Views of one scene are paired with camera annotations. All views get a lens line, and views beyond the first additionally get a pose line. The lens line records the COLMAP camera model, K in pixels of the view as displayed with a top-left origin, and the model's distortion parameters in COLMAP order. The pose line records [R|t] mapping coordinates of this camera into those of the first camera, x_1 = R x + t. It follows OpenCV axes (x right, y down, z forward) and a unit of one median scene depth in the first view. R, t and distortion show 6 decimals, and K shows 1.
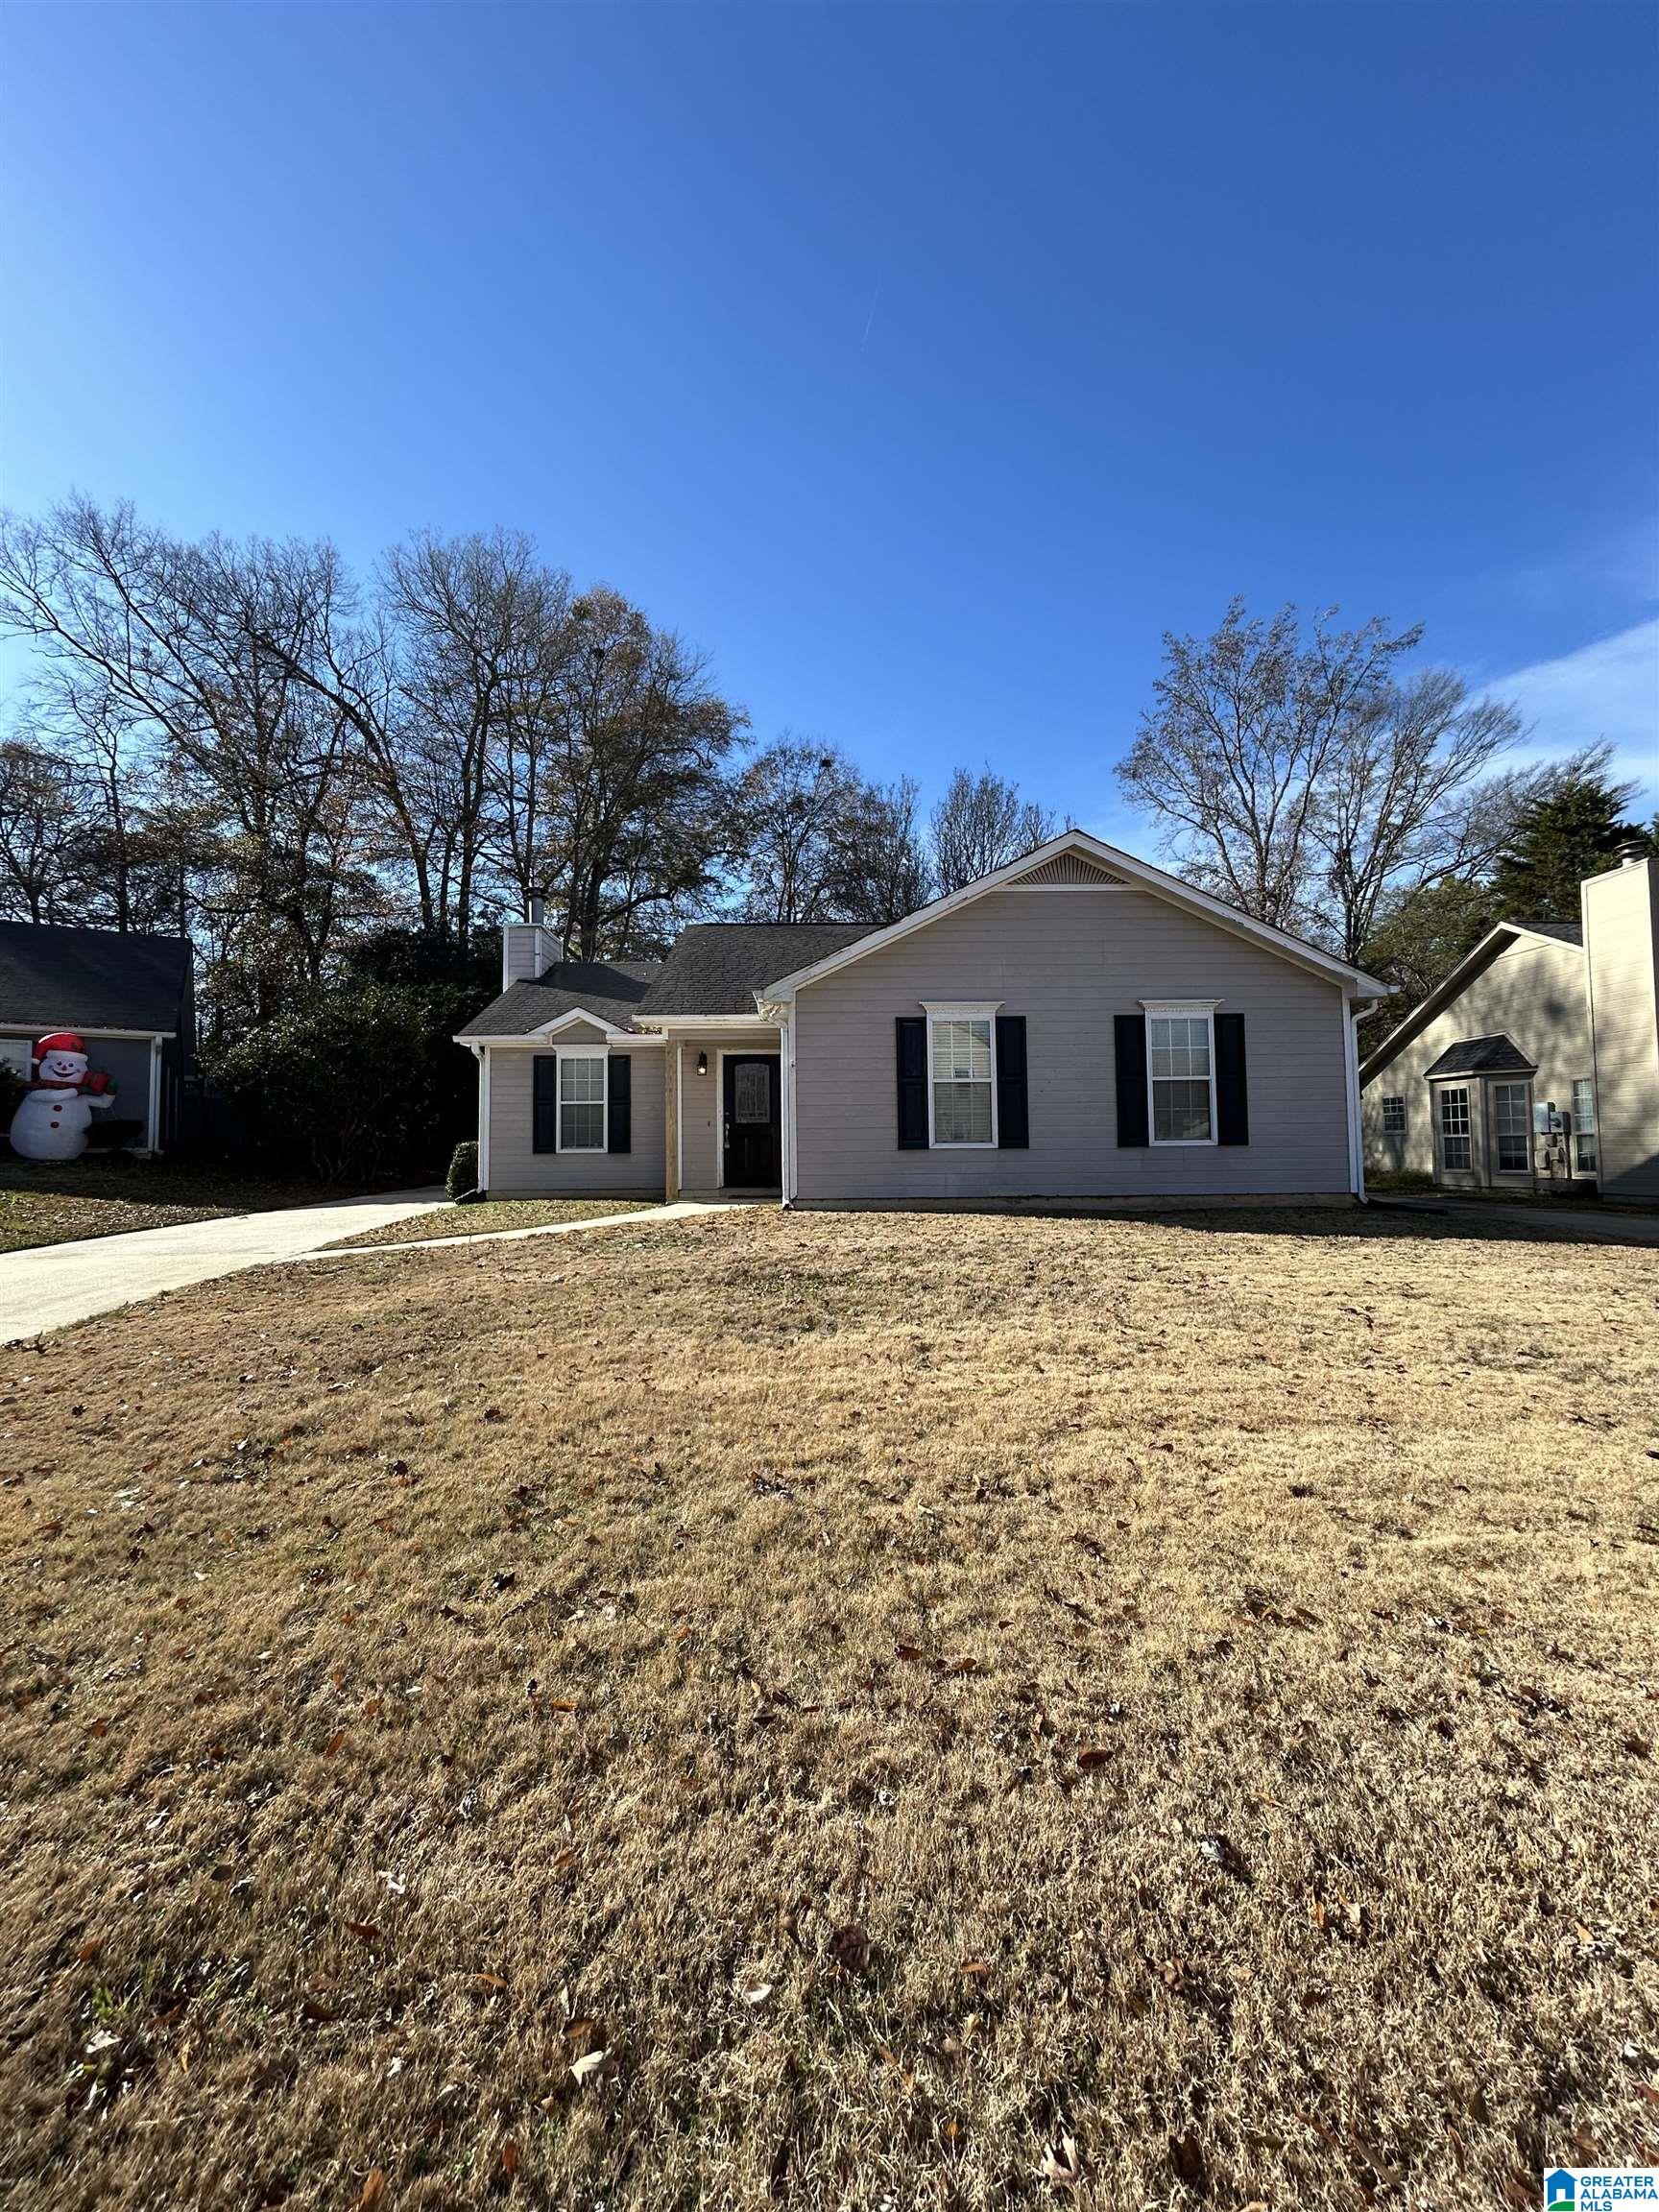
lens RADIAL K [[892.0, 0, 831.5], [0, 892.0, 1106.9], [0, 0, 1]] dist [0.002930, -0.000002]
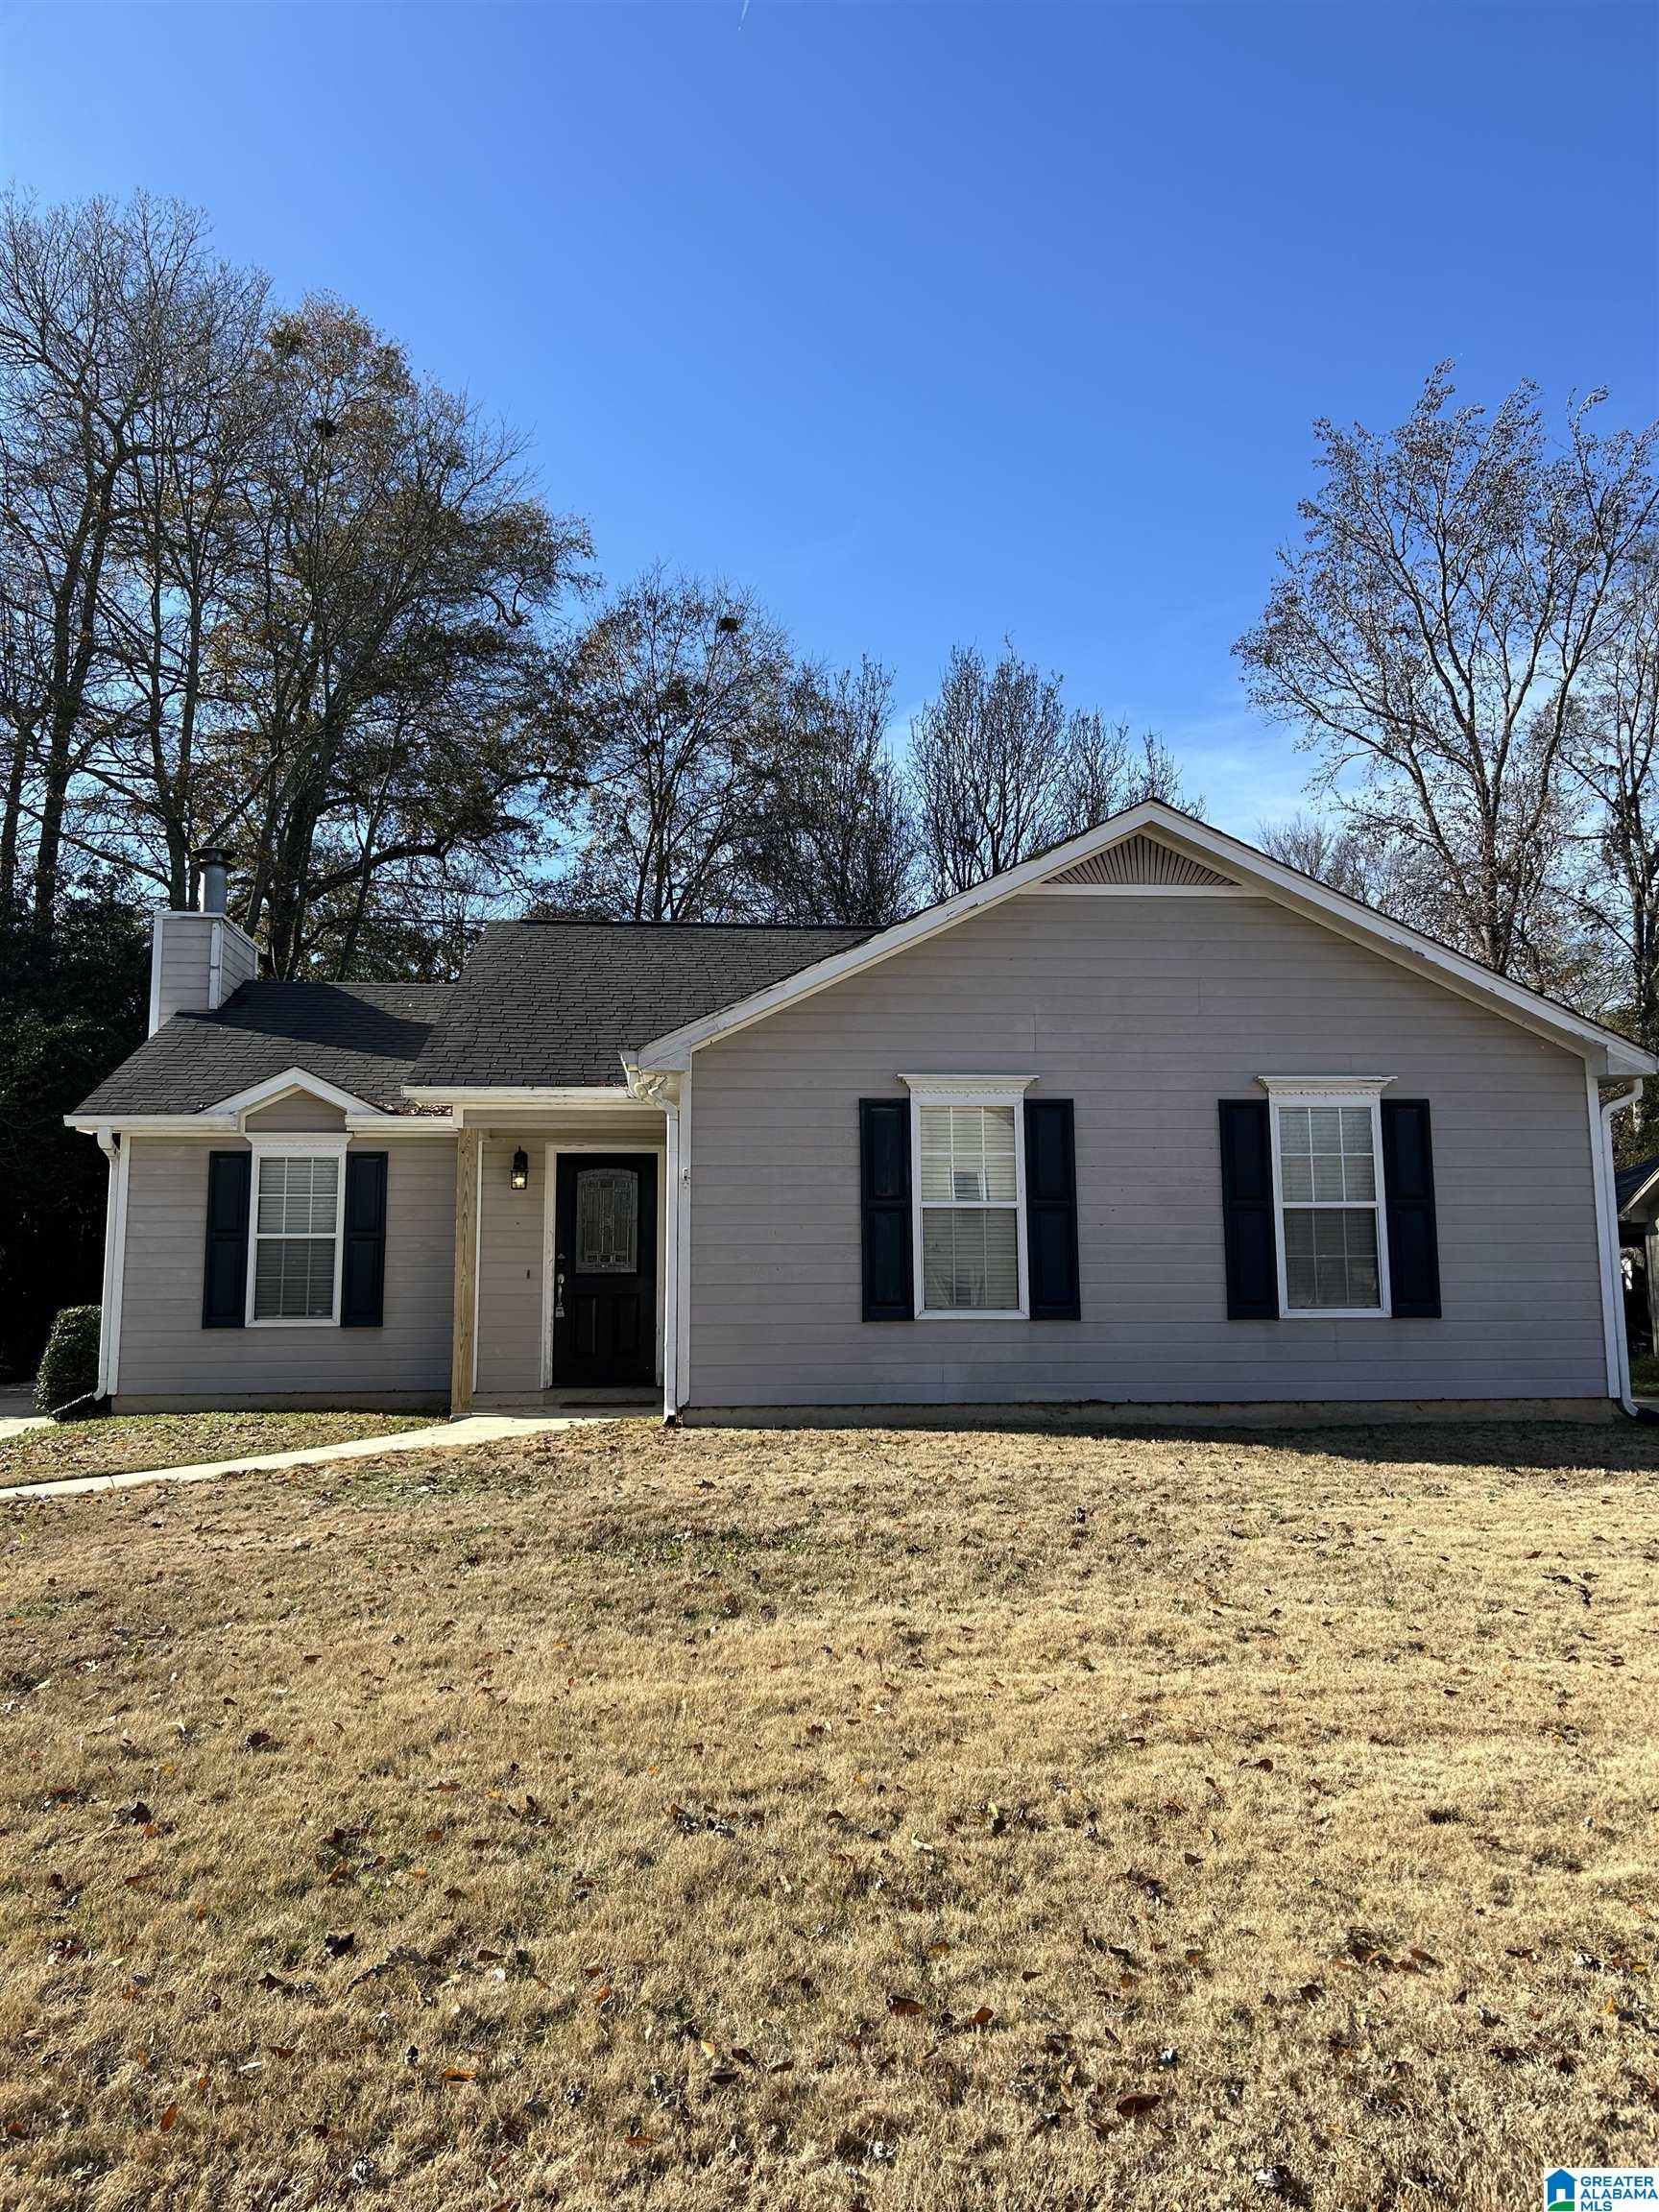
lens RADIAL K [[1661.5, 0, 842.6], [0, 1661.5, 1101.6], [0, 0, 1]] dist [0.048654, -0.045263]
pose [[0.997519, 0.011501, 0.069458, -0.034411], [-0.005882, 0.996732, -0.080570, -0.019345], [-0.070158, 0.079961, 0.994326, -0.221497]]
